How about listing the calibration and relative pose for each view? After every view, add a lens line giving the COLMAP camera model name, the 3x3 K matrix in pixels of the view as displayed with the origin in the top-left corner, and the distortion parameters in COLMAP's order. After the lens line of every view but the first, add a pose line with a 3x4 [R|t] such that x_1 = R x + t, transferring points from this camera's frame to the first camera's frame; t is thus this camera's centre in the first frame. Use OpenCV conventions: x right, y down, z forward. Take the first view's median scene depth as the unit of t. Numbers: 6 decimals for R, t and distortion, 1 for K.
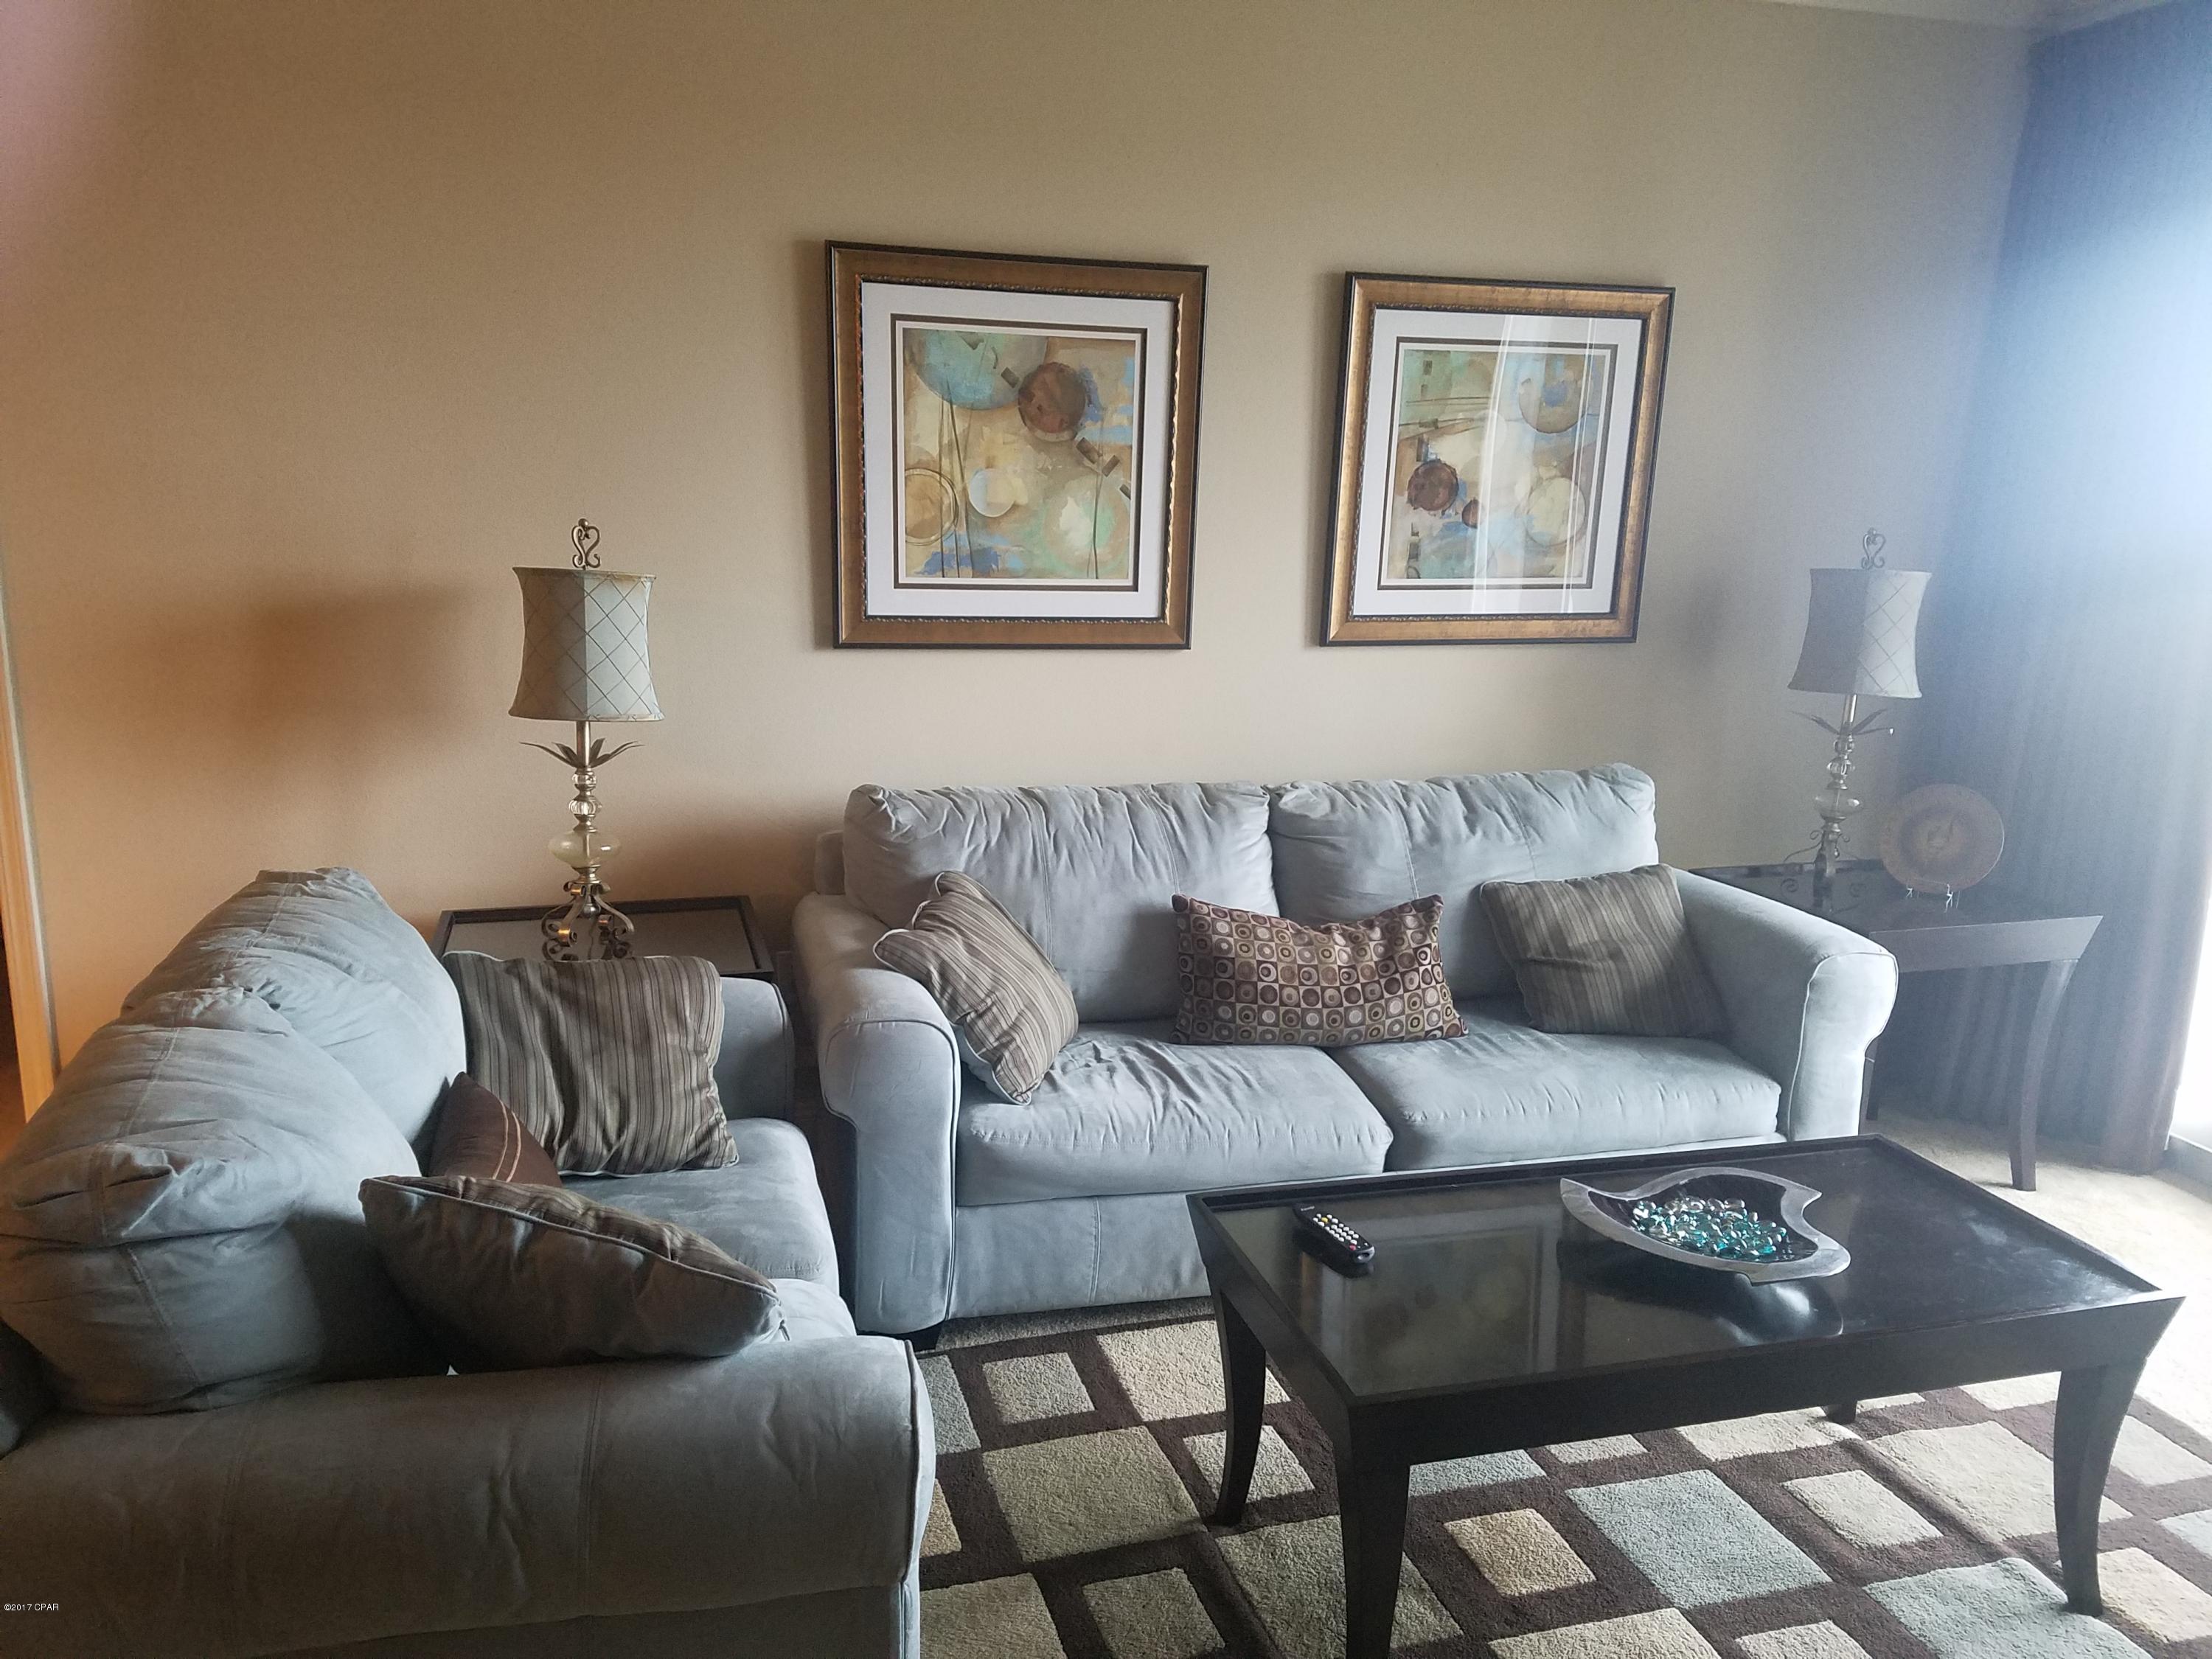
lens RADIAL K [[1717.4, 0, 1109.4], [0, 1717.4, 850.6], [0, 0, 1]] dist [0.199290, -0.300645]
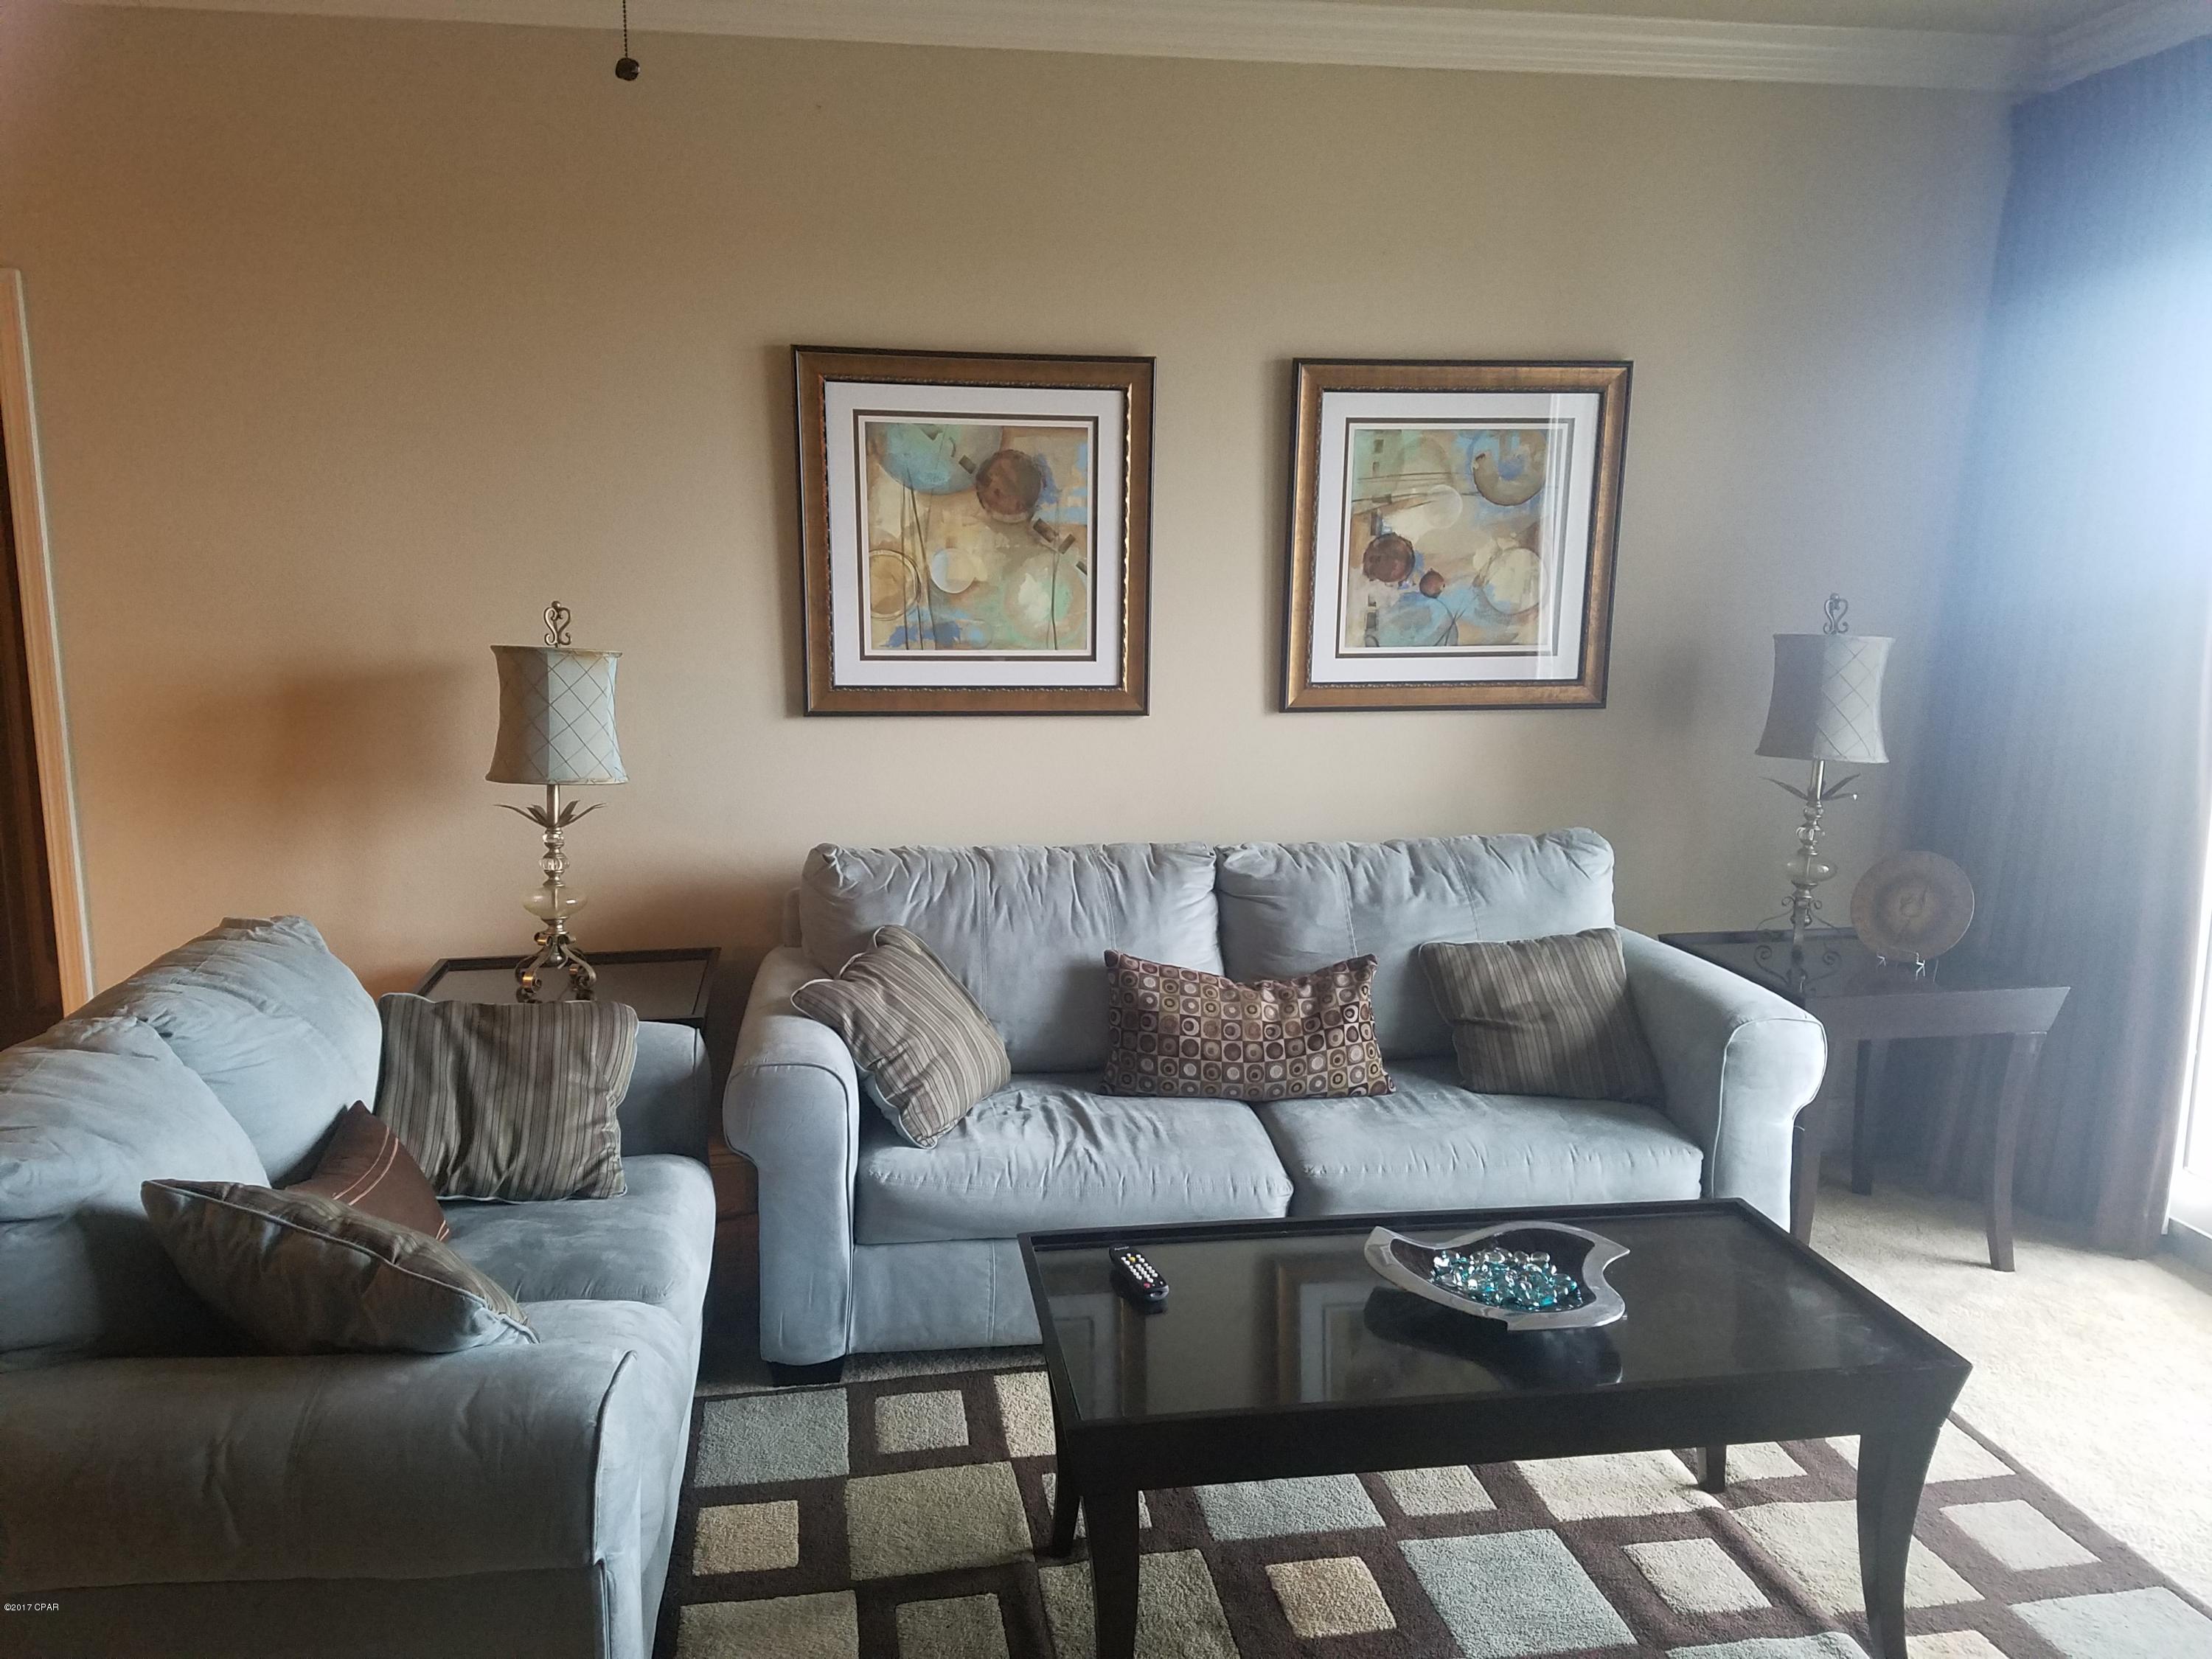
lens RADIAL K [[1724.4, 0, 1106.0], [0, 1724.4, 829.5], [0, 0, 1]] dist [0.209502, -0.322475]
pose [[0.992585, 0.003523, -0.121500, 0.170649], [-0.009675, 0.998699, -0.050074, 0.005177], [0.121166, 0.050878, 0.991328, -0.041235]]
